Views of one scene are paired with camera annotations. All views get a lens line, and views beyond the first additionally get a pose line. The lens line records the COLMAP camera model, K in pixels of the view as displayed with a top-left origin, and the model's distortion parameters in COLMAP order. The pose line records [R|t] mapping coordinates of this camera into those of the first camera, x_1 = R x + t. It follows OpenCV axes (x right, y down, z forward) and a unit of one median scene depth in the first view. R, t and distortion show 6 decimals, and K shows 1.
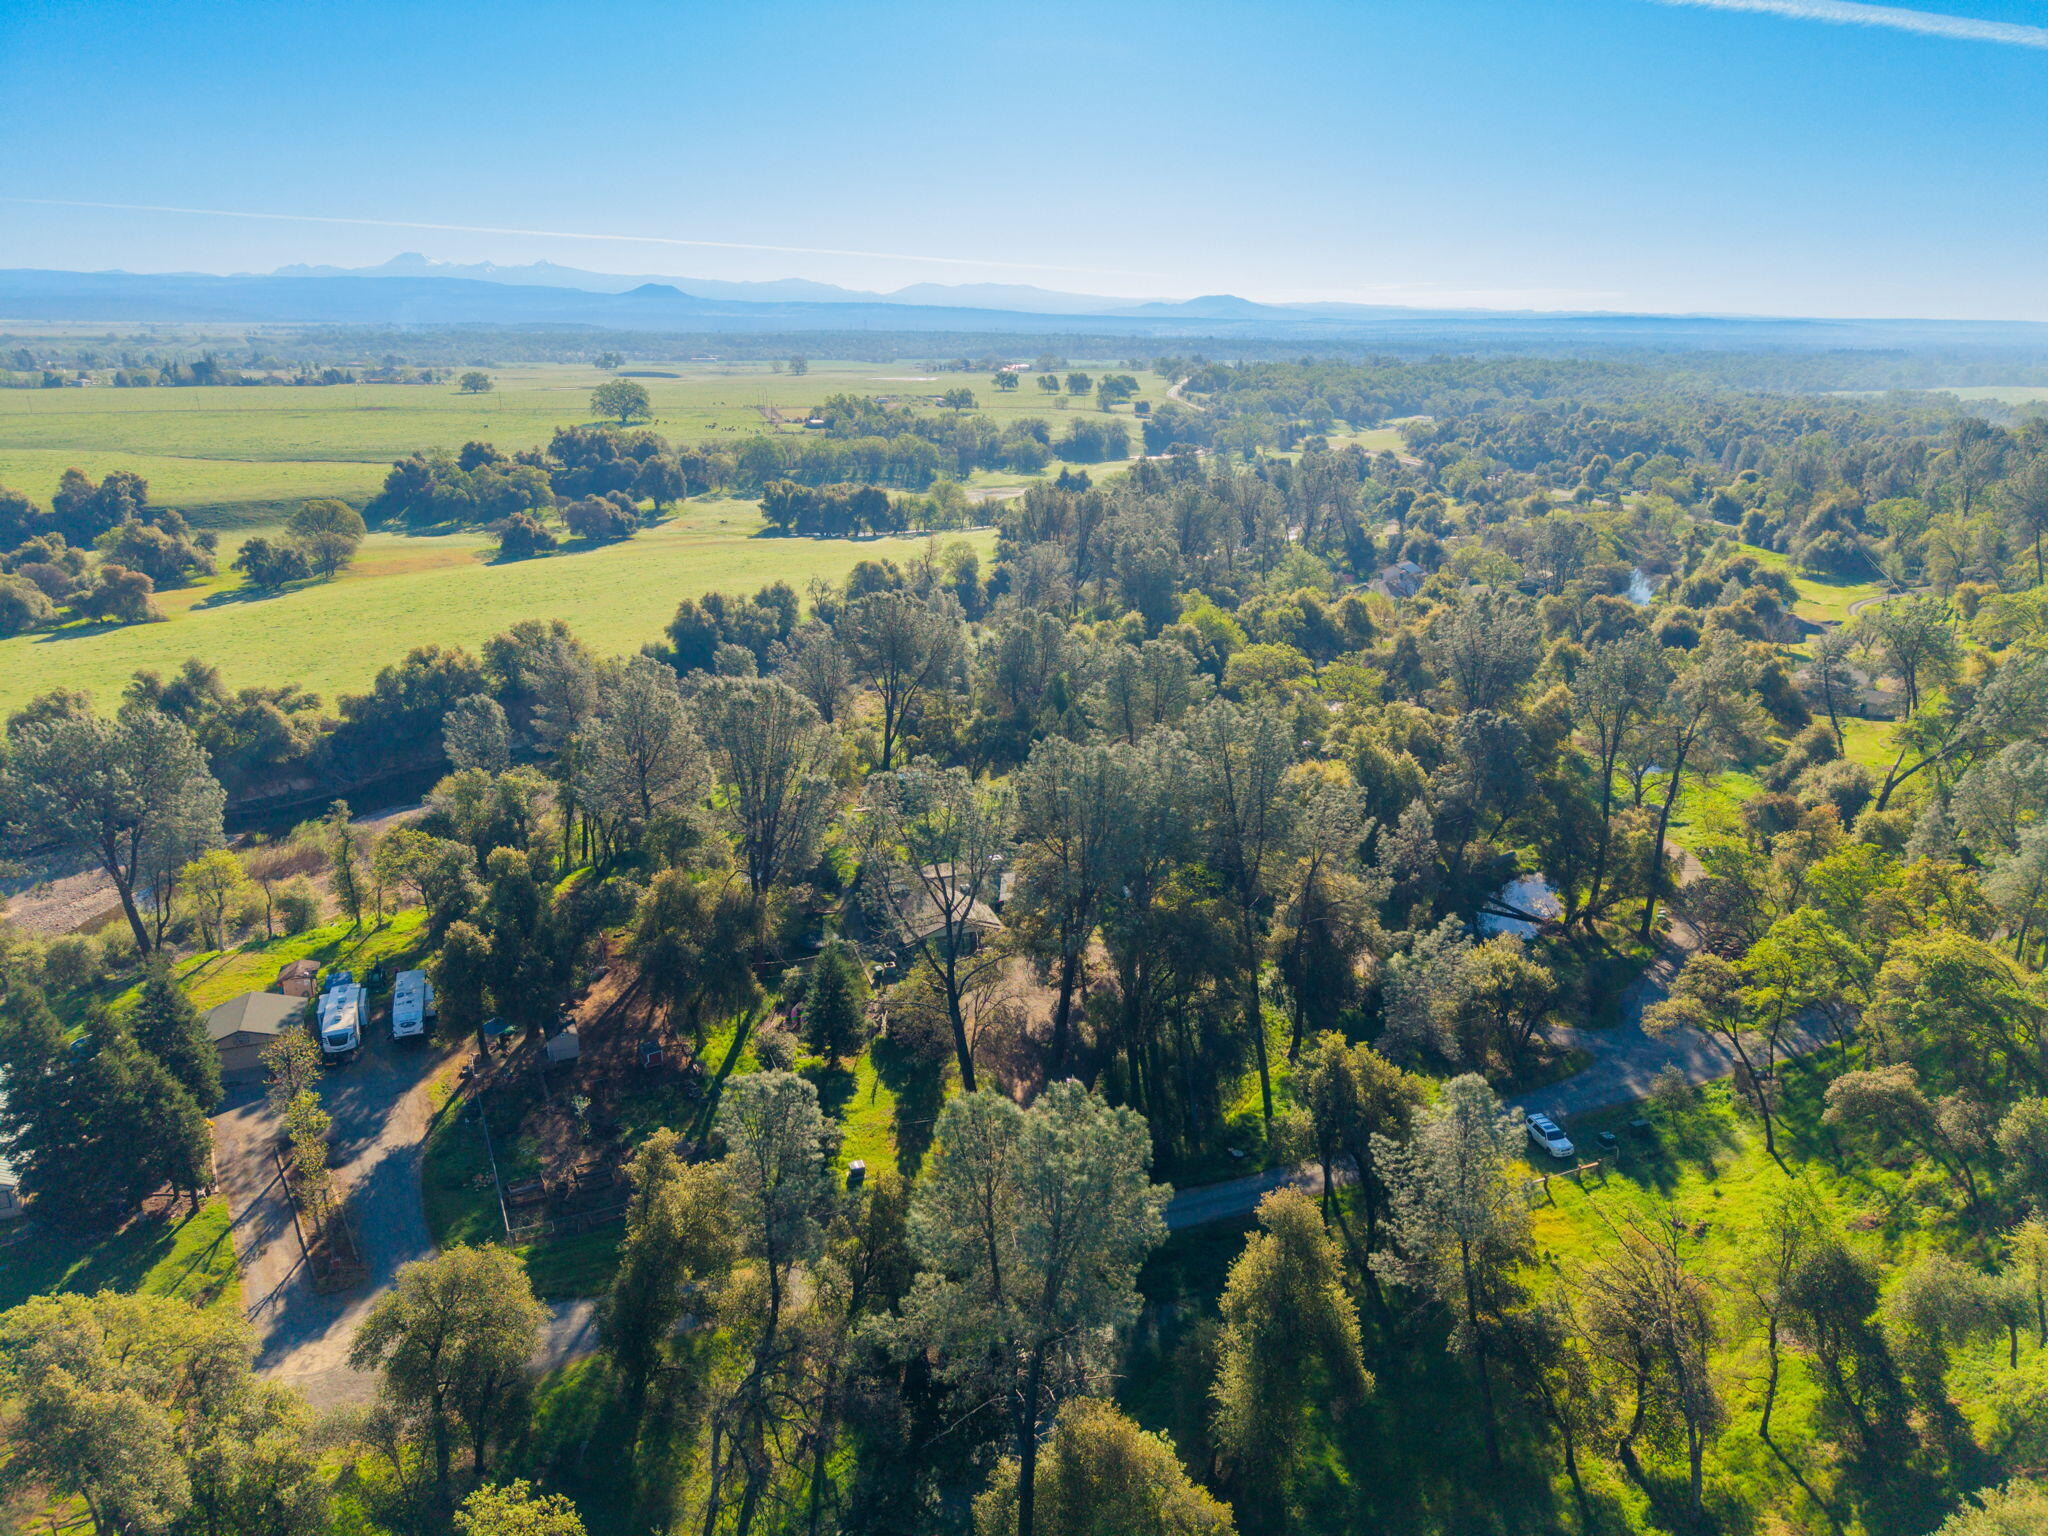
lens RADIAL K [[1364.3, 0, 1027.6], [0, 1364.3, 763.3], [0, 0, 1]] dist [0.017429, -0.016321]
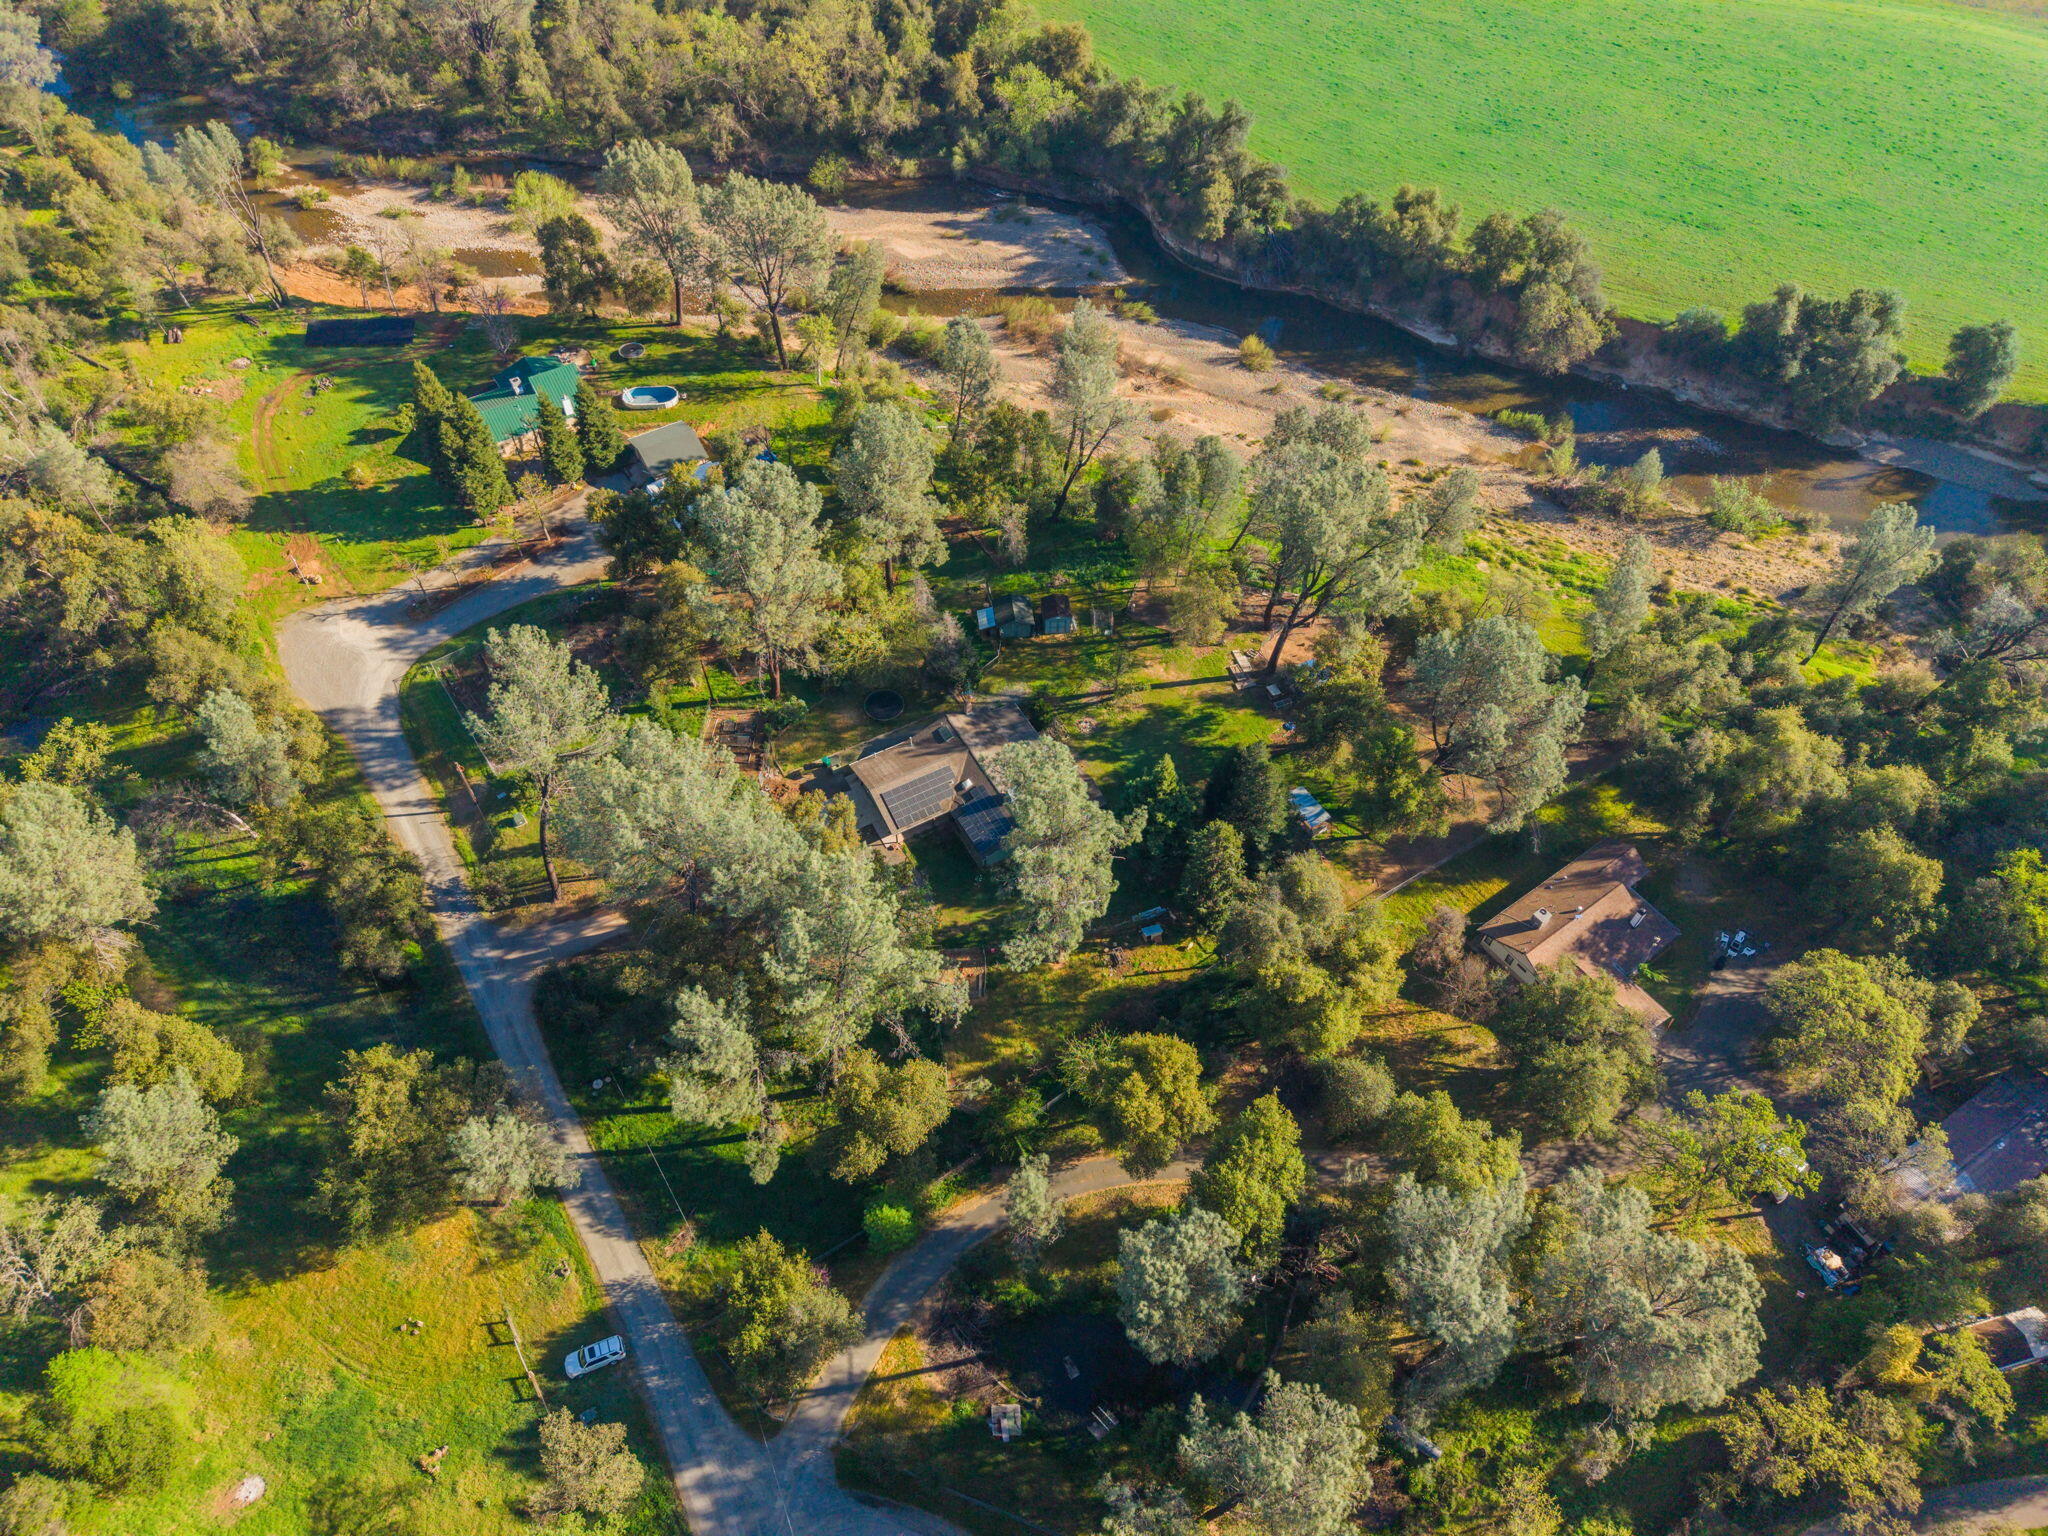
lens RADIAL K [[1364.3, 0, 1022.9], [0, 1364.3, 770.2], [0, 0, 1]] dist [0.017429, -0.016321]
pose [[0.184492, 0.773951, -0.605775, 0.385720], [-0.307029, 0.630894, 0.712535, -0.439401], [0.933646, 0.054533, 0.354020, 0.492231]]
